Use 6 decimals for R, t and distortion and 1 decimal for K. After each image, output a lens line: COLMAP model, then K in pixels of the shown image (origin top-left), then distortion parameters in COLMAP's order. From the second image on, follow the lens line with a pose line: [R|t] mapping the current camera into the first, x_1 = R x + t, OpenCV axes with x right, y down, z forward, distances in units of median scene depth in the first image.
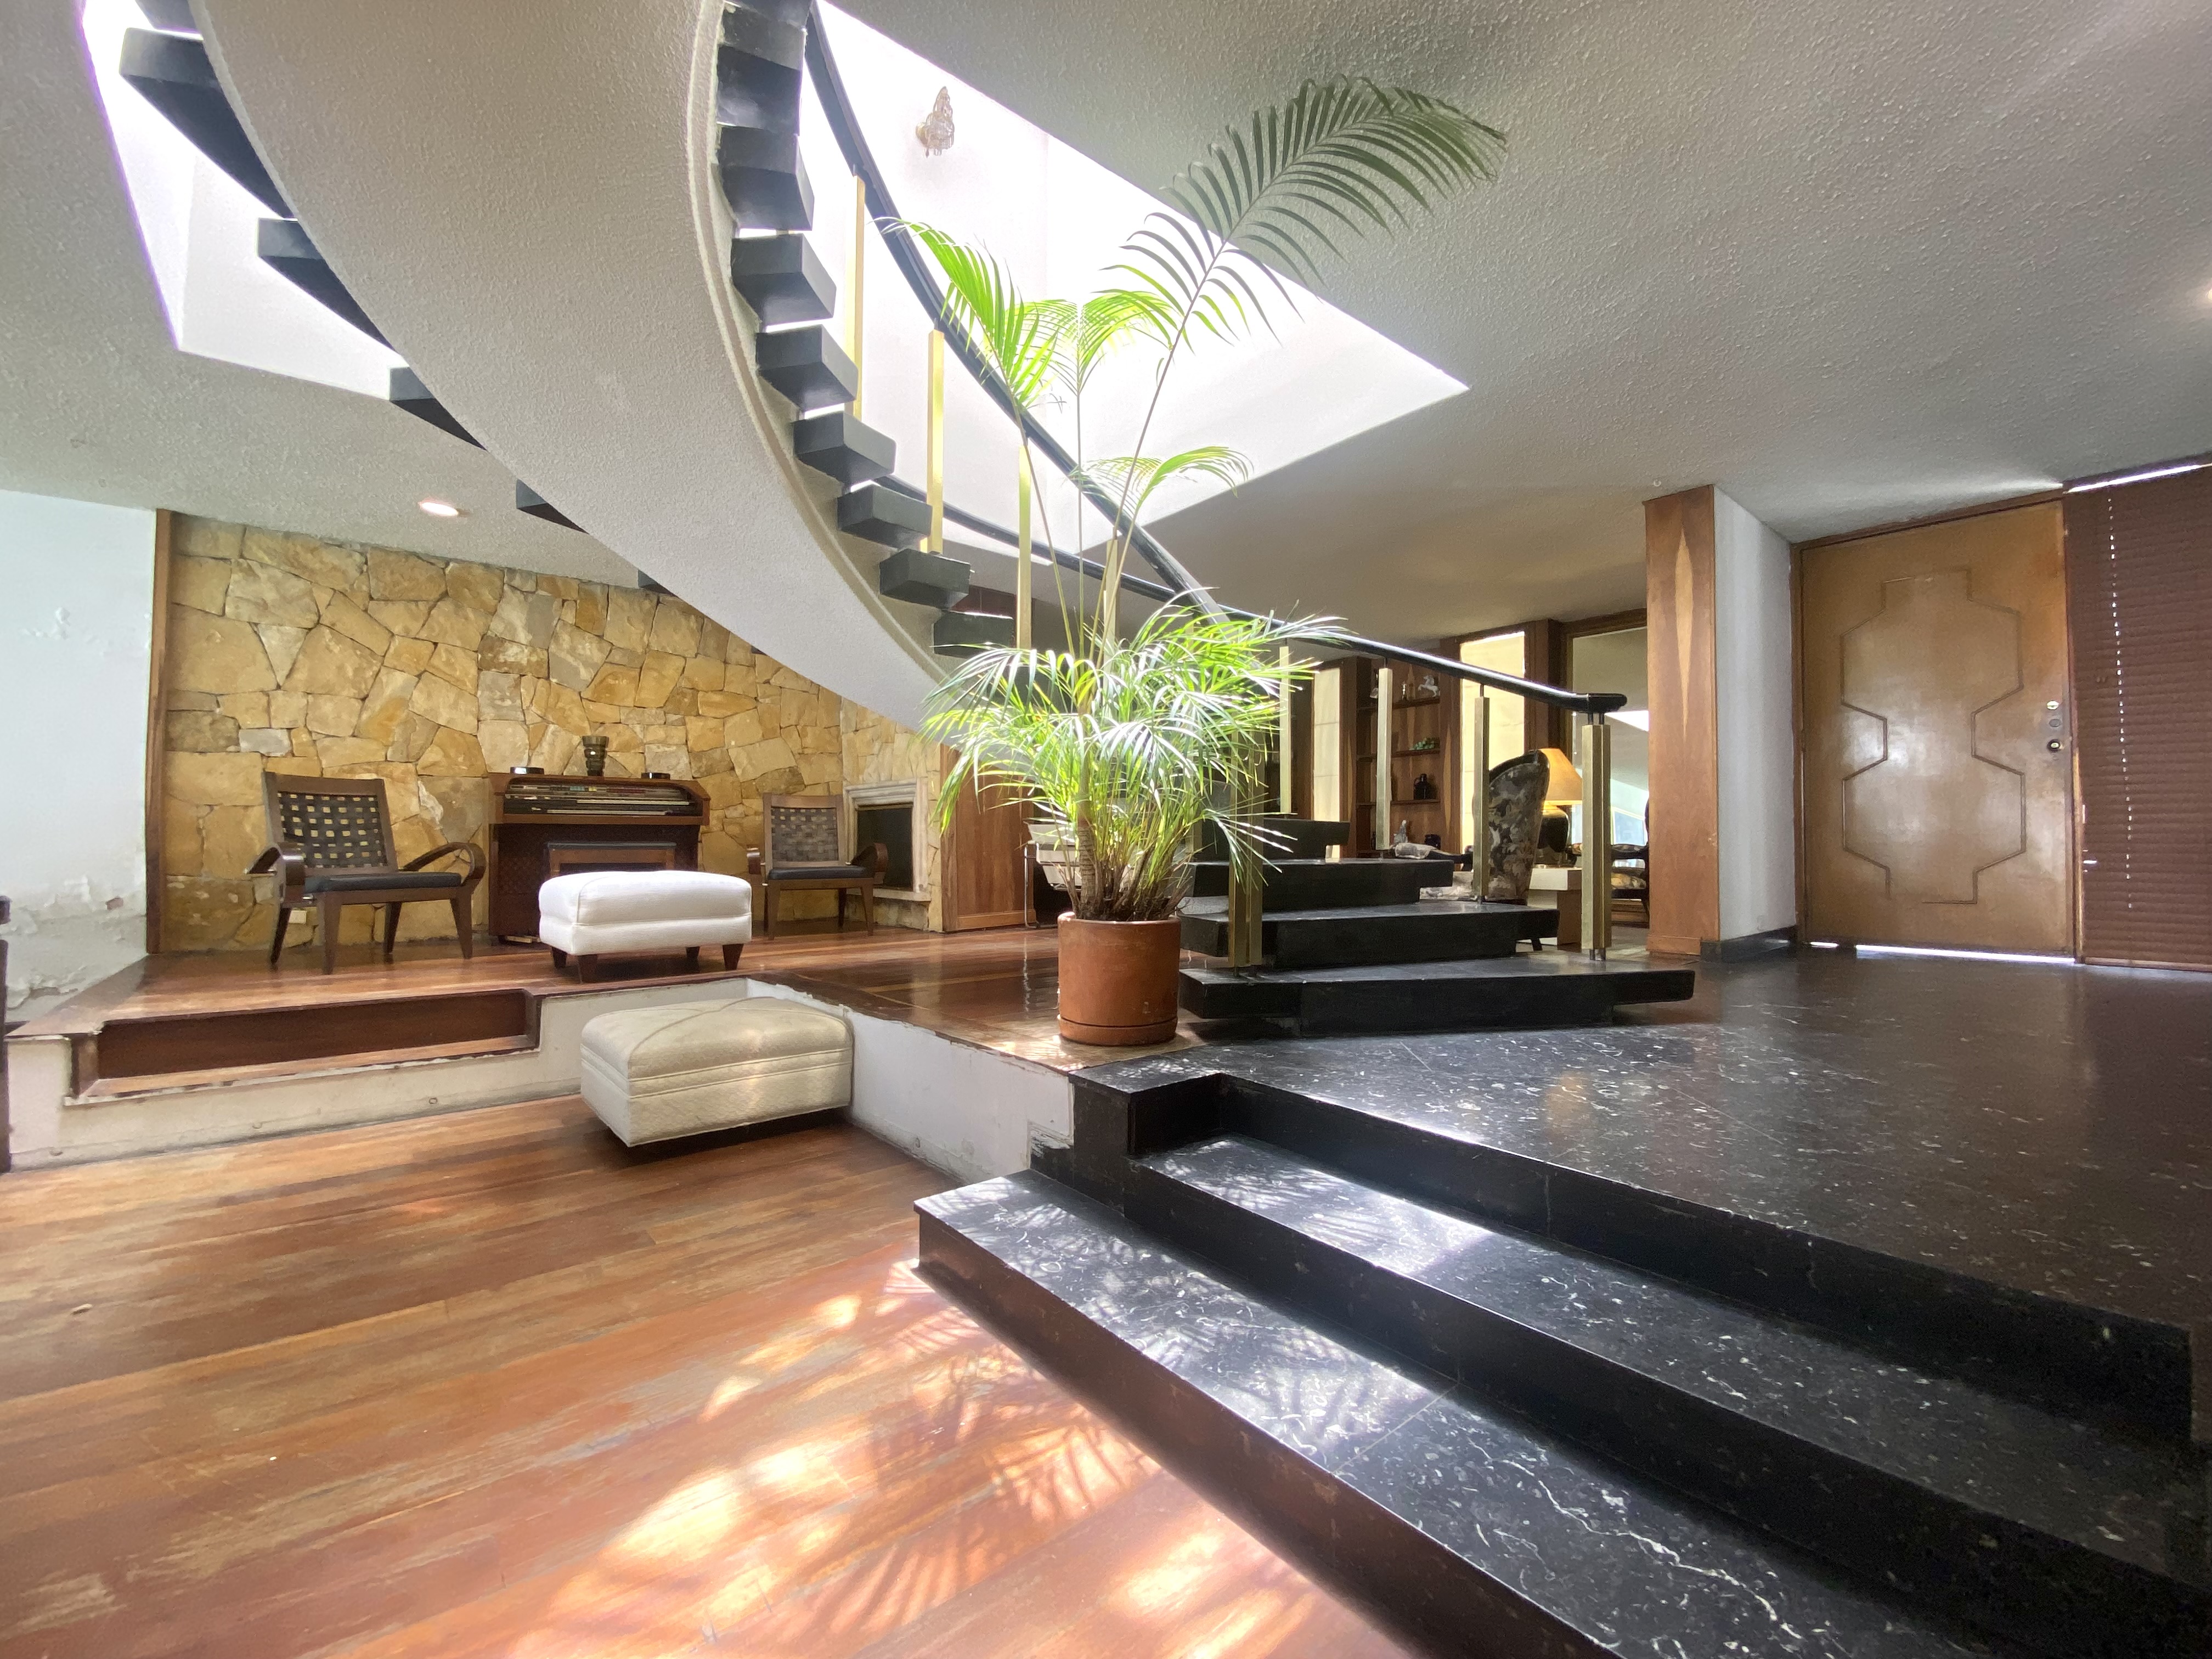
lens RADIAL K [[891.7, 0, 1101.5], [0, 891.7, 863.7], [0, 0, 1]] dist [-0.001029, -0.009250]
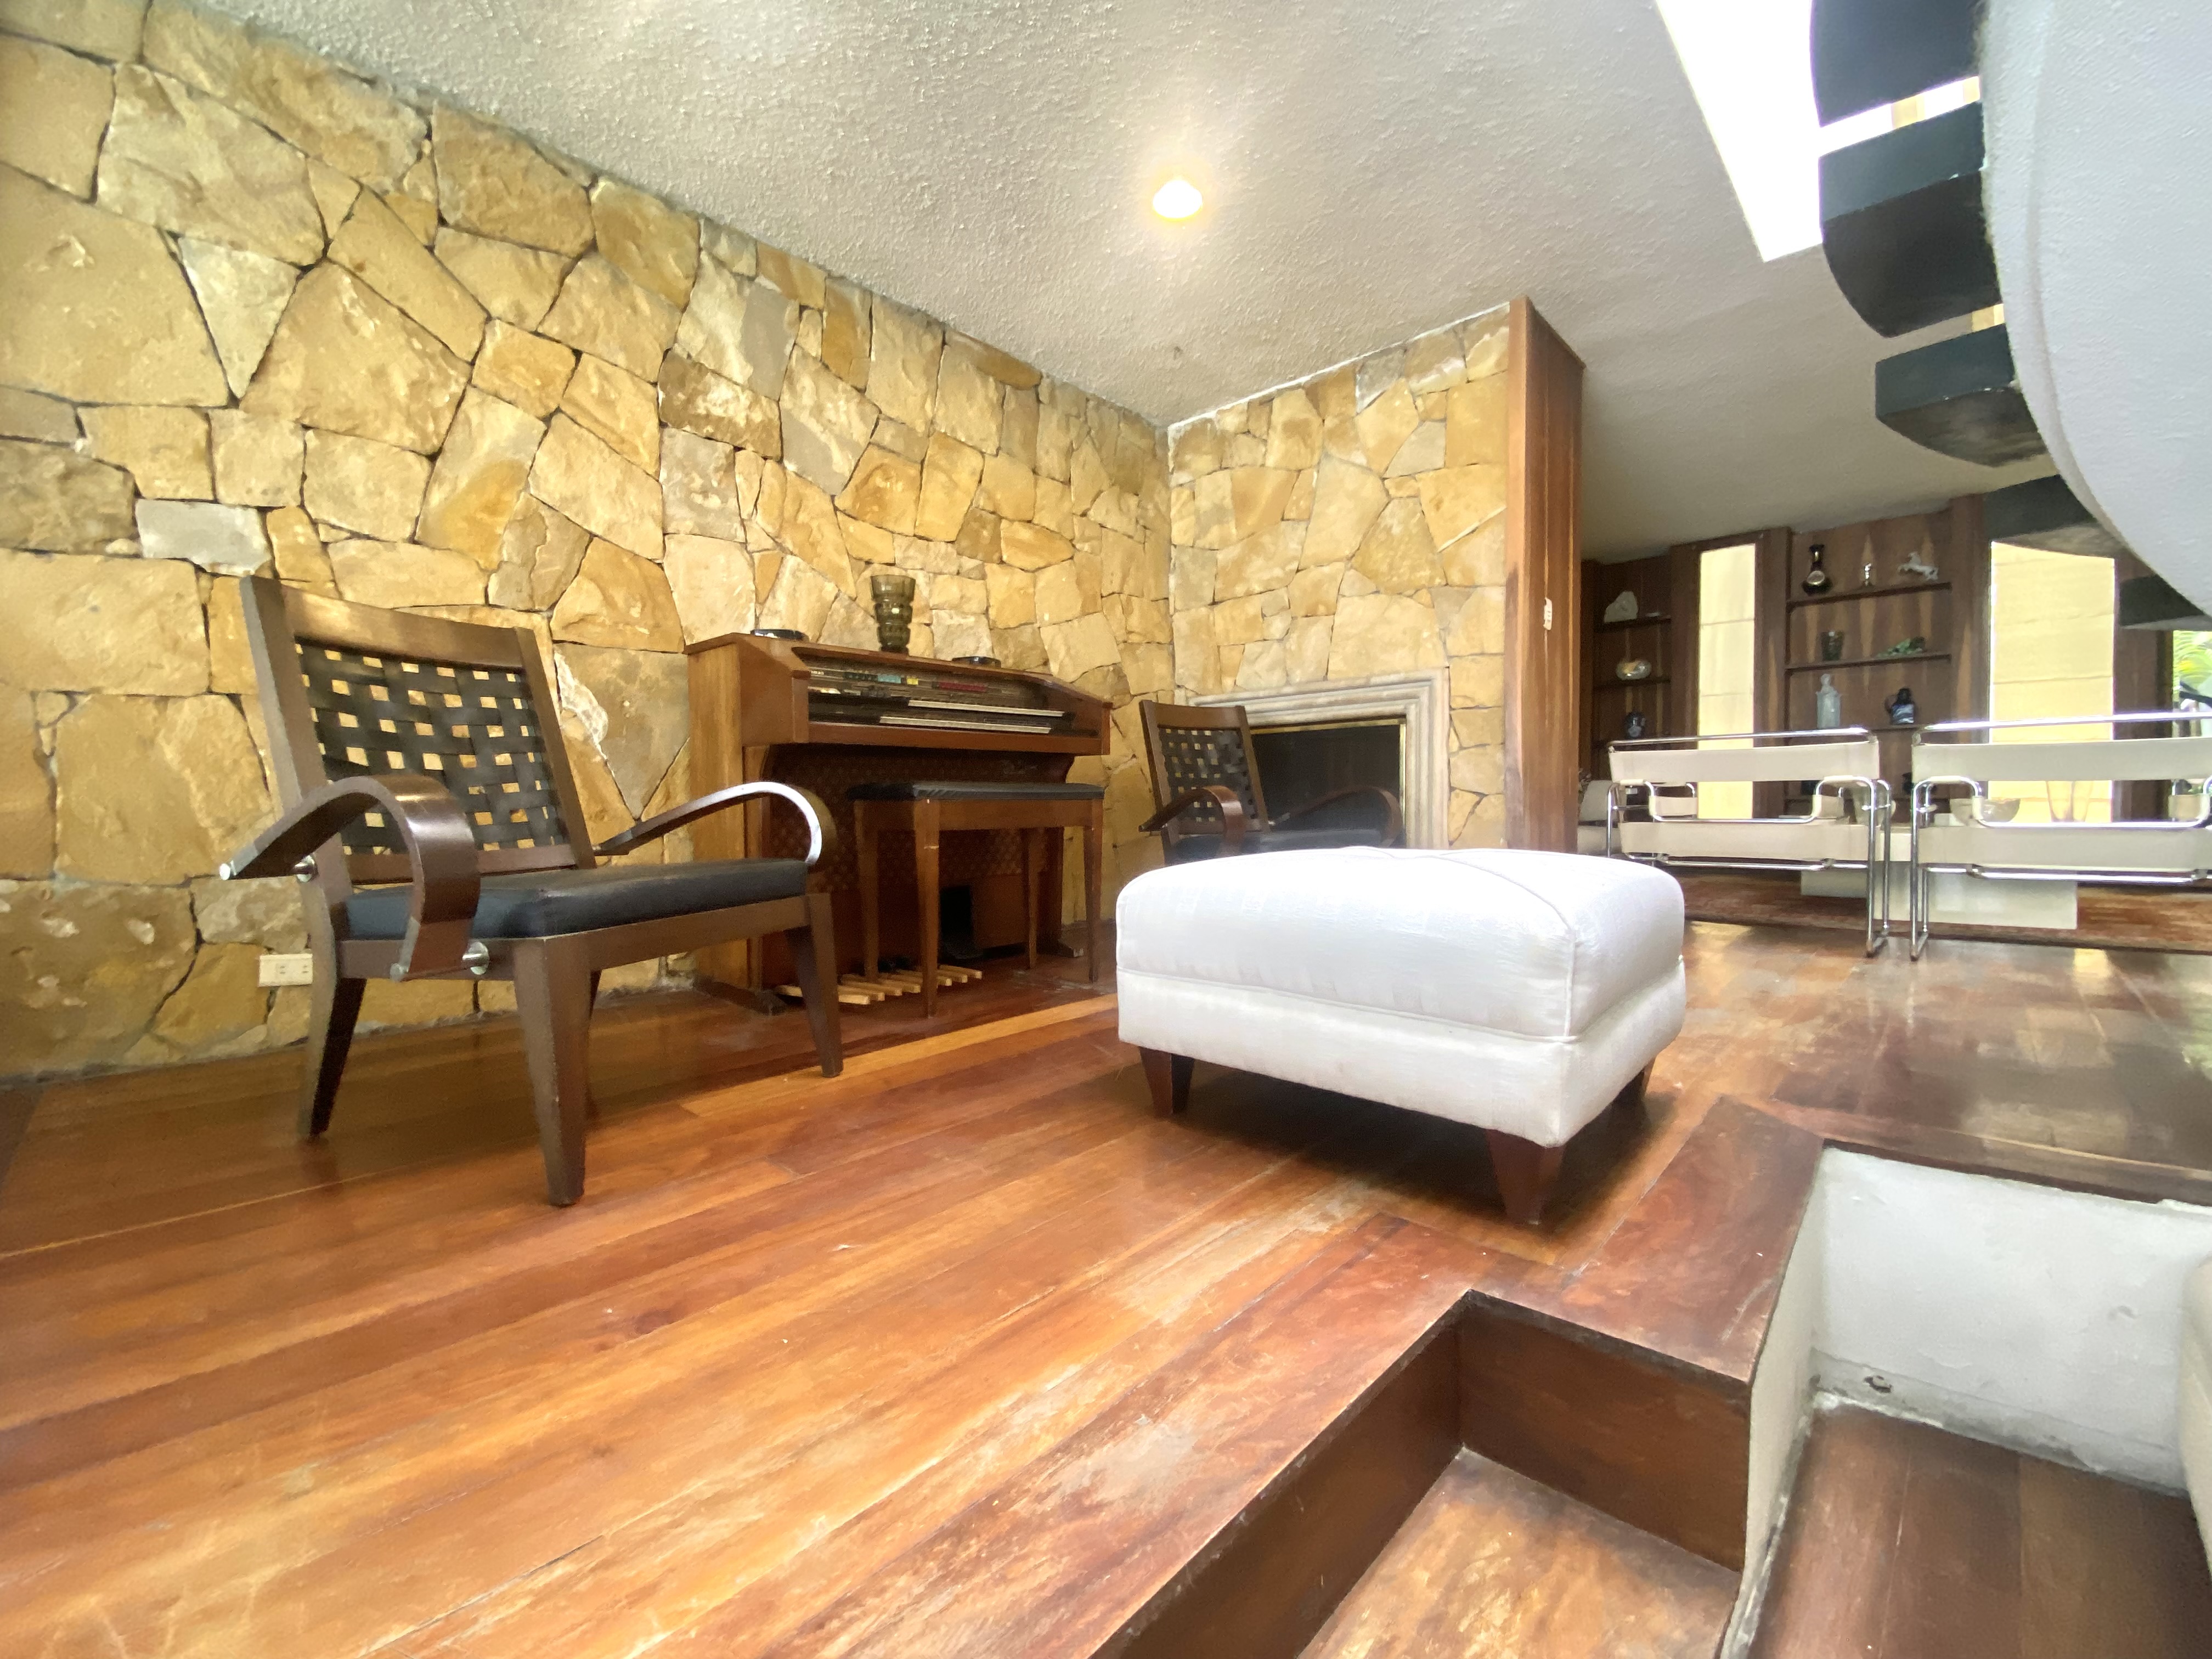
lens RADIAL K [[891.7, 0, 1096.9], [0, 891.7, 865.9], [0, 0, 1]] dist [-0.001029, -0.009250]
pose [[0.993716, -0.021851, 0.109780, -0.526599], [0.016819, 0.998774, 0.046555, -0.001448], [-0.110663, -0.044416, 0.992865, 0.493308]]
